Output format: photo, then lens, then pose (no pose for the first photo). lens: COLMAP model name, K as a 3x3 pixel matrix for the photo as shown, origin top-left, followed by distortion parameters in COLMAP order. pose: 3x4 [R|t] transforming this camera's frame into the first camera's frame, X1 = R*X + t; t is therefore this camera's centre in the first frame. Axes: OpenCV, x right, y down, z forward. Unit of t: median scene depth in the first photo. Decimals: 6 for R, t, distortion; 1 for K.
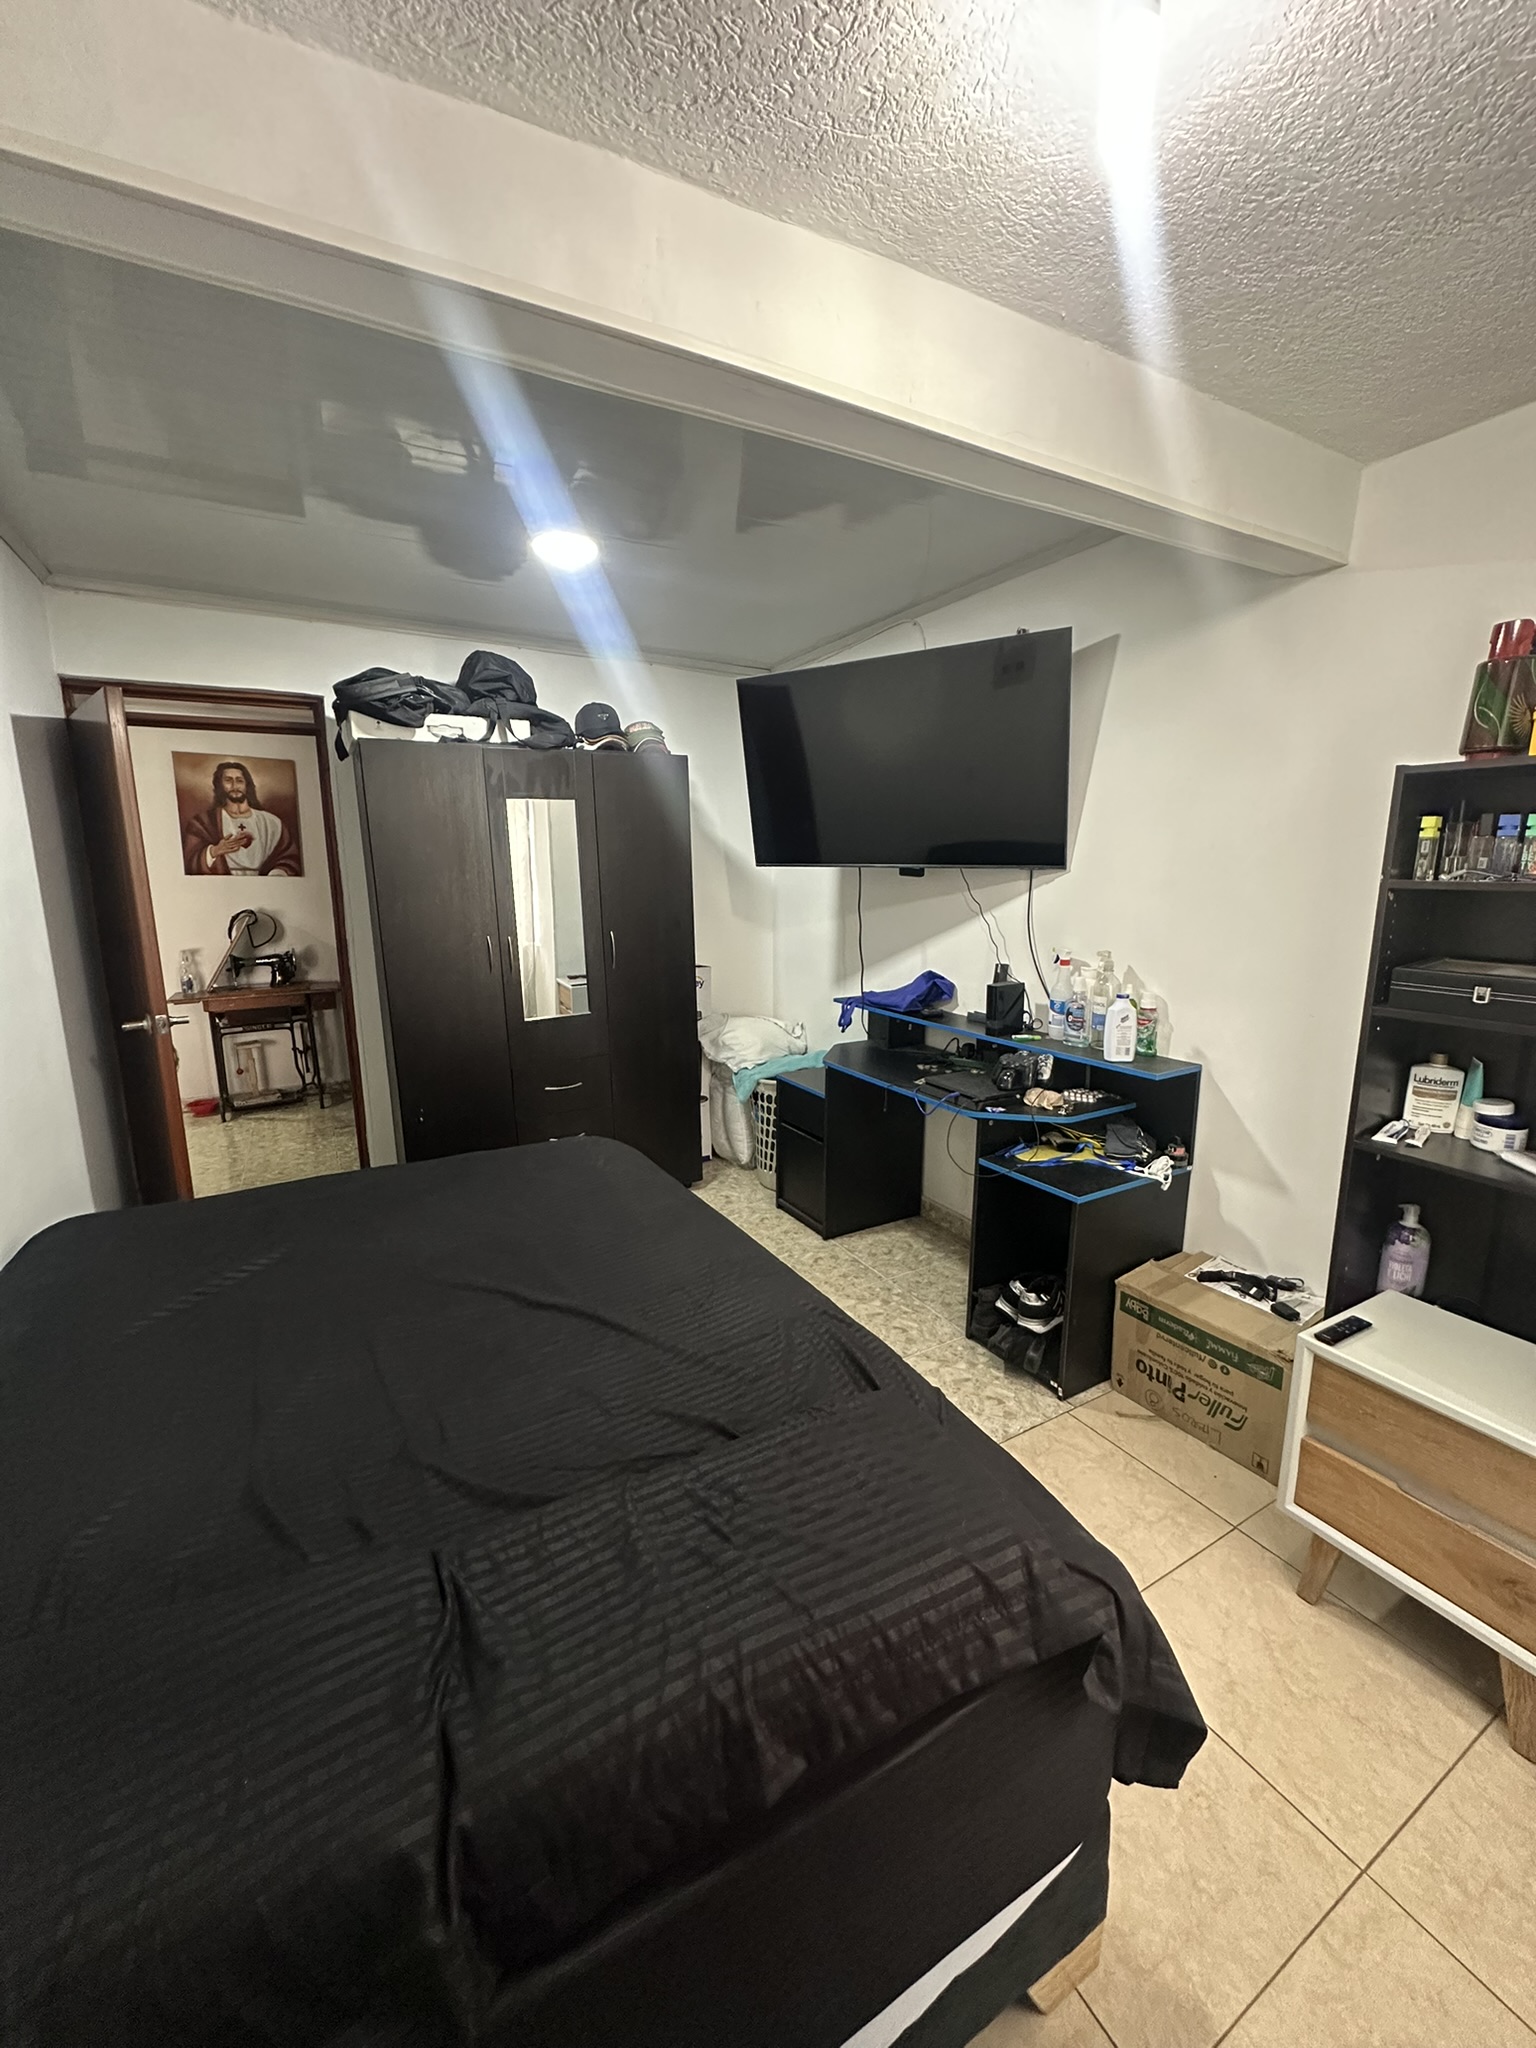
lens RADIAL K [[817.6, 0, 765.8], [0, 817.6, 1025.0], [0, 0, 1]] dist [-0.003591, 0.000948]
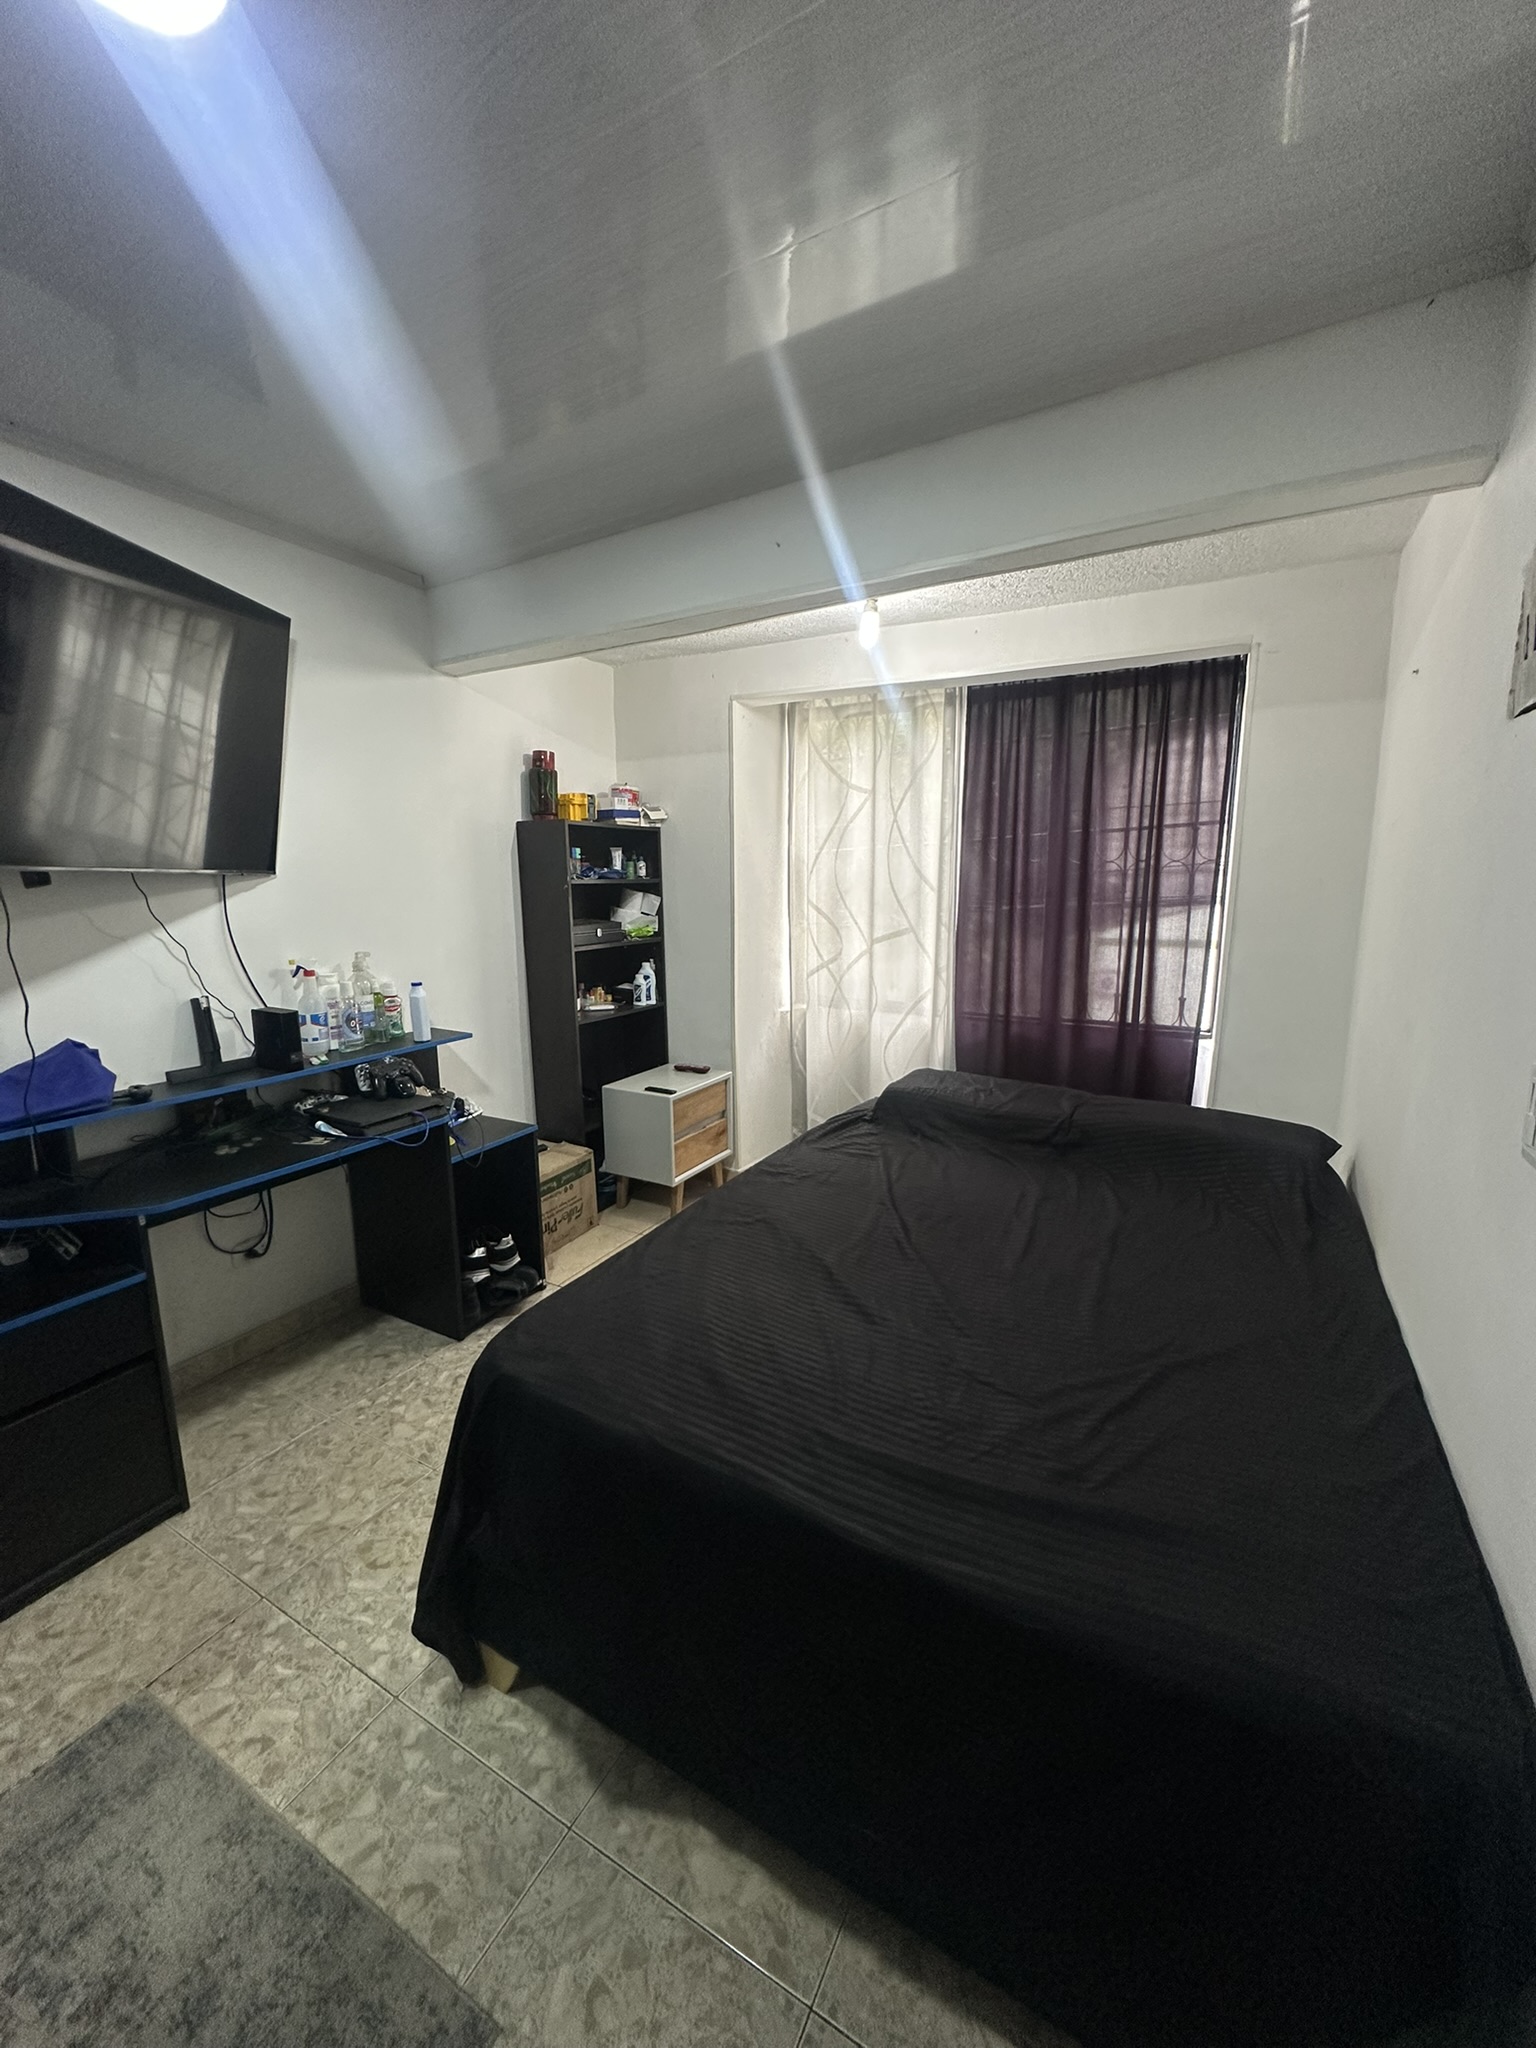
lens RADIAL K [[817.6, 0, 766.2], [0, 817.6, 1019.5], [0, 0, 1]] dist [-0.003591, 0.000948]
pose [[-0.508939, -0.148516, 0.847894, -0.769698], [0.169108, 0.948559, 0.267654, -0.204543], [-0.844028, 0.279605, -0.457644, 1.087335]]
